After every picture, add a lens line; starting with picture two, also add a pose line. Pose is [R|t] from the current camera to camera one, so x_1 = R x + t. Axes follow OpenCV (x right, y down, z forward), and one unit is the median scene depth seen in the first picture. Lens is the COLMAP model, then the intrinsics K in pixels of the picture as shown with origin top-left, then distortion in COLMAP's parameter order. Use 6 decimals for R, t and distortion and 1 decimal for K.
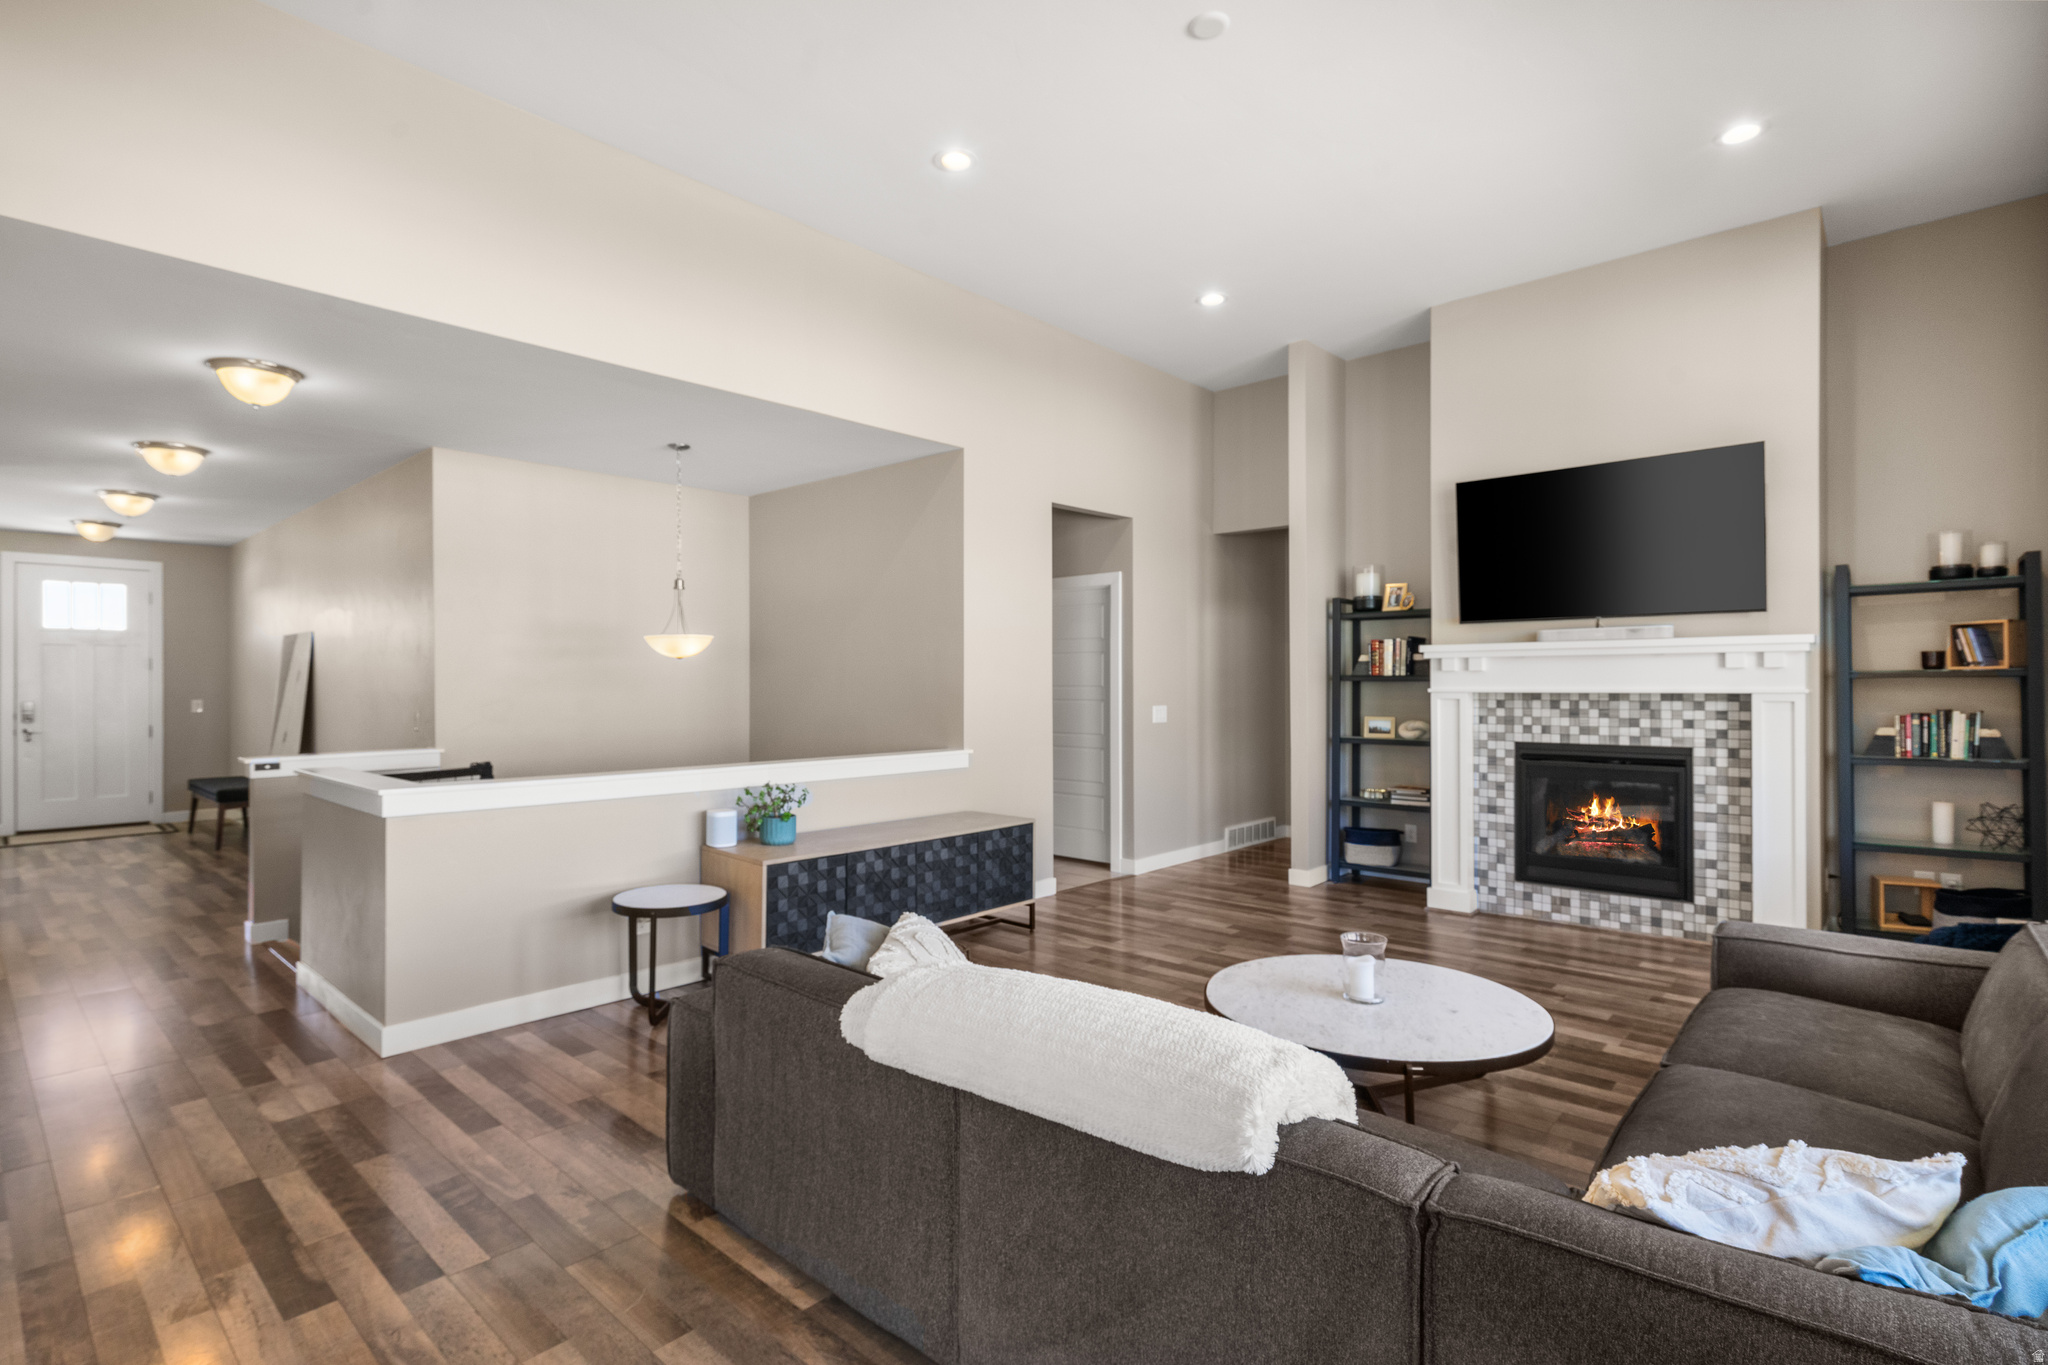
lens RADIAL K [[995.3, 0, 1031.7], [0, 995.3, 678.5], [0, 0, 1]] dist [-0.000886, 0.001277]
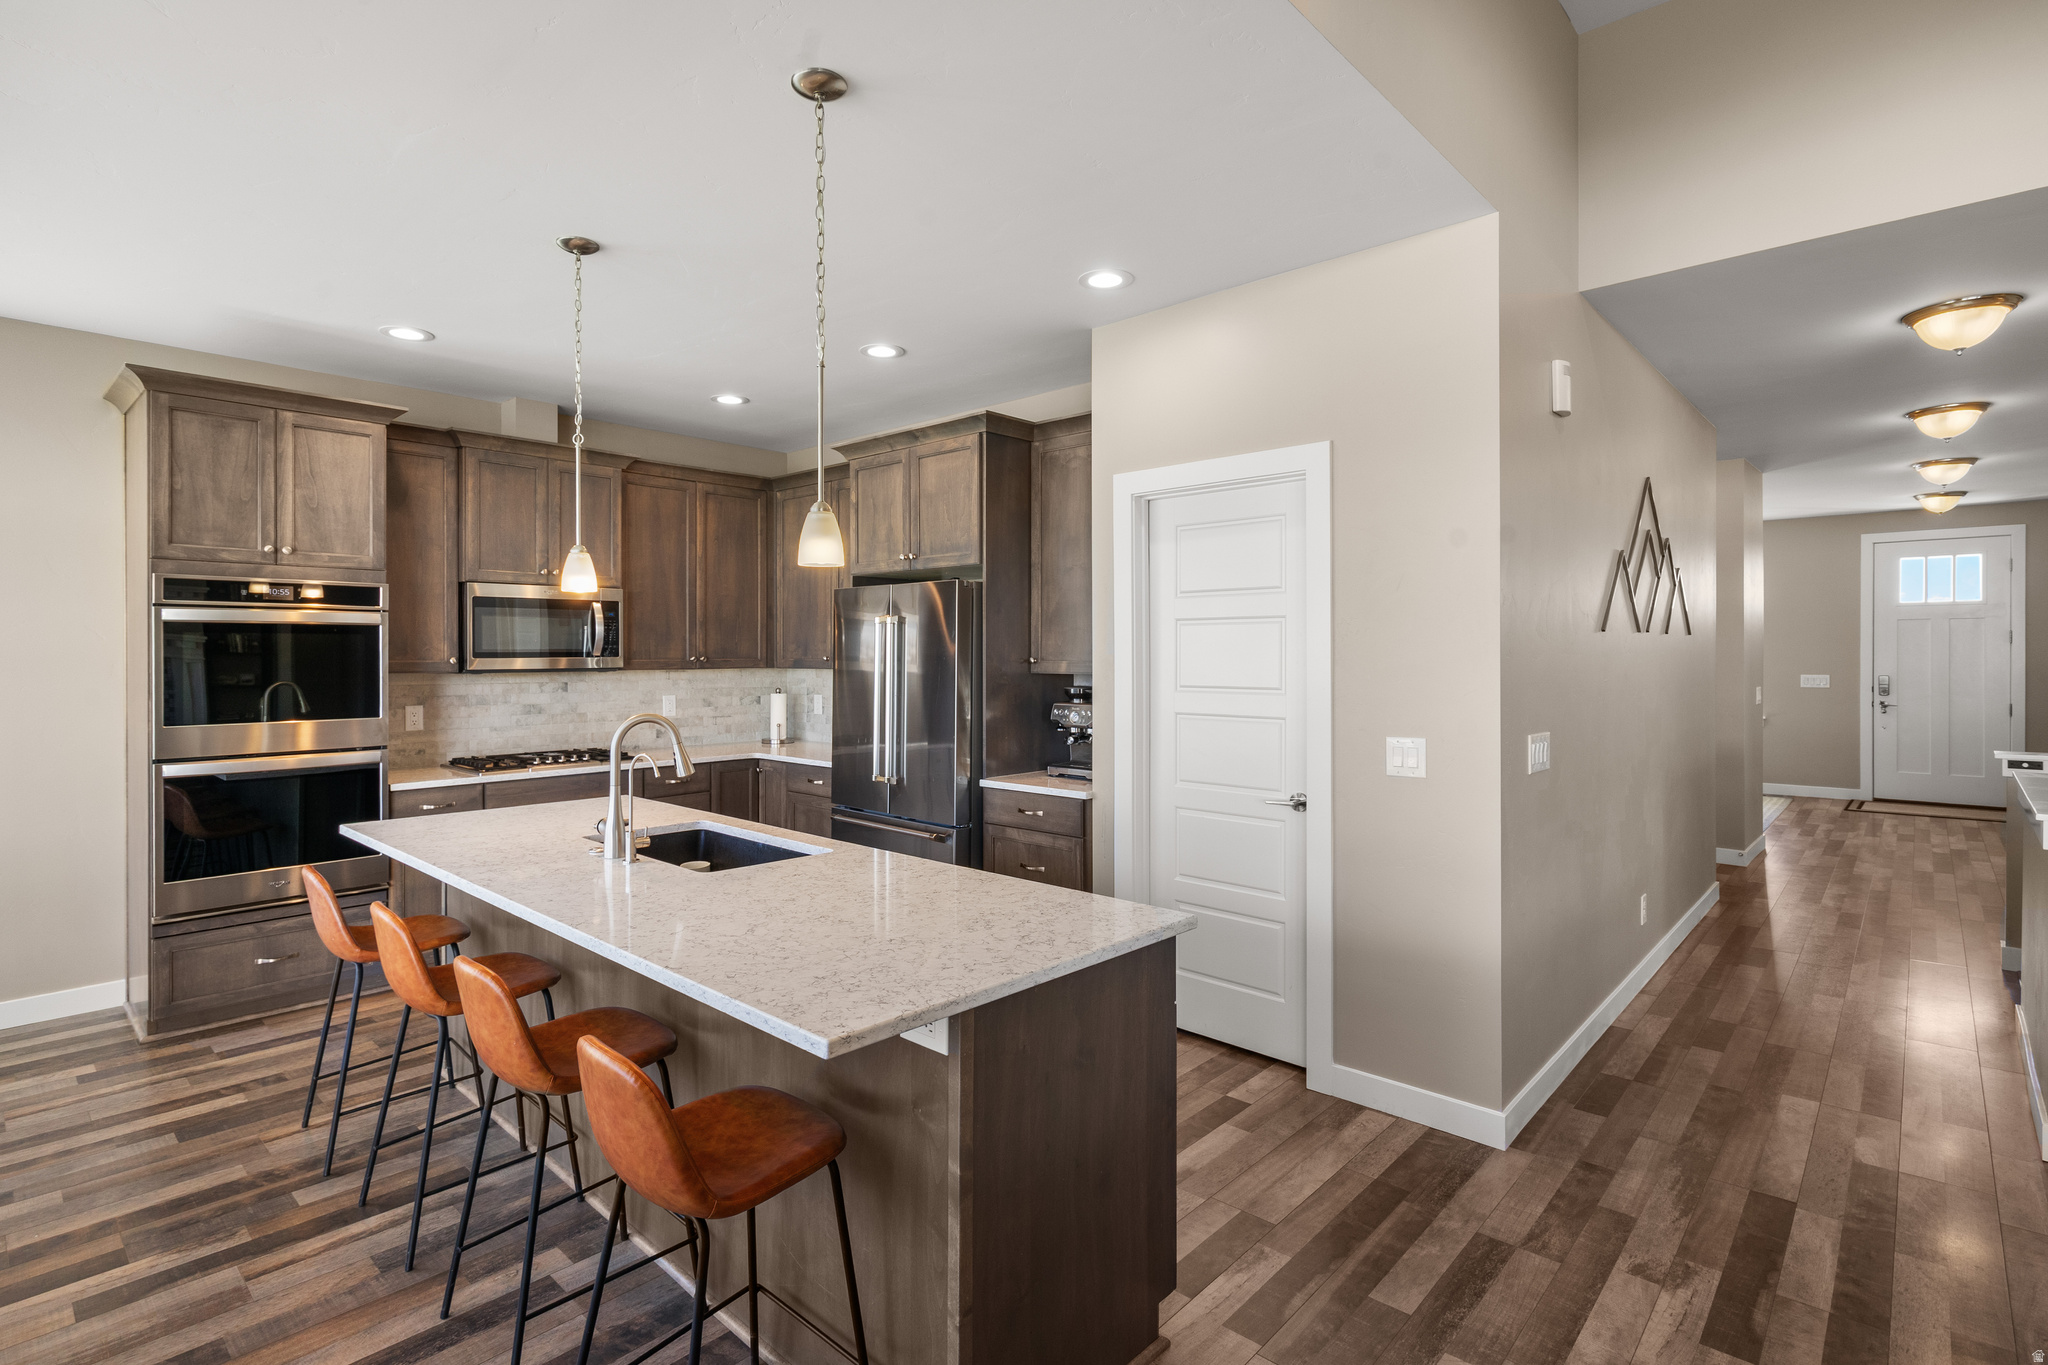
lens RADIAL K [[995.3, 0, 991.1], [0, 995.3, 650.7], [0, 0, 1]] dist [-0.000886, 0.001277]
pose [[-0.026588, 0.000544, -0.999646, 0.091636], [0.005803, 0.999983, 0.000390, -0.012484], [0.999630, -0.005791, -0.026590, 0.133623]]
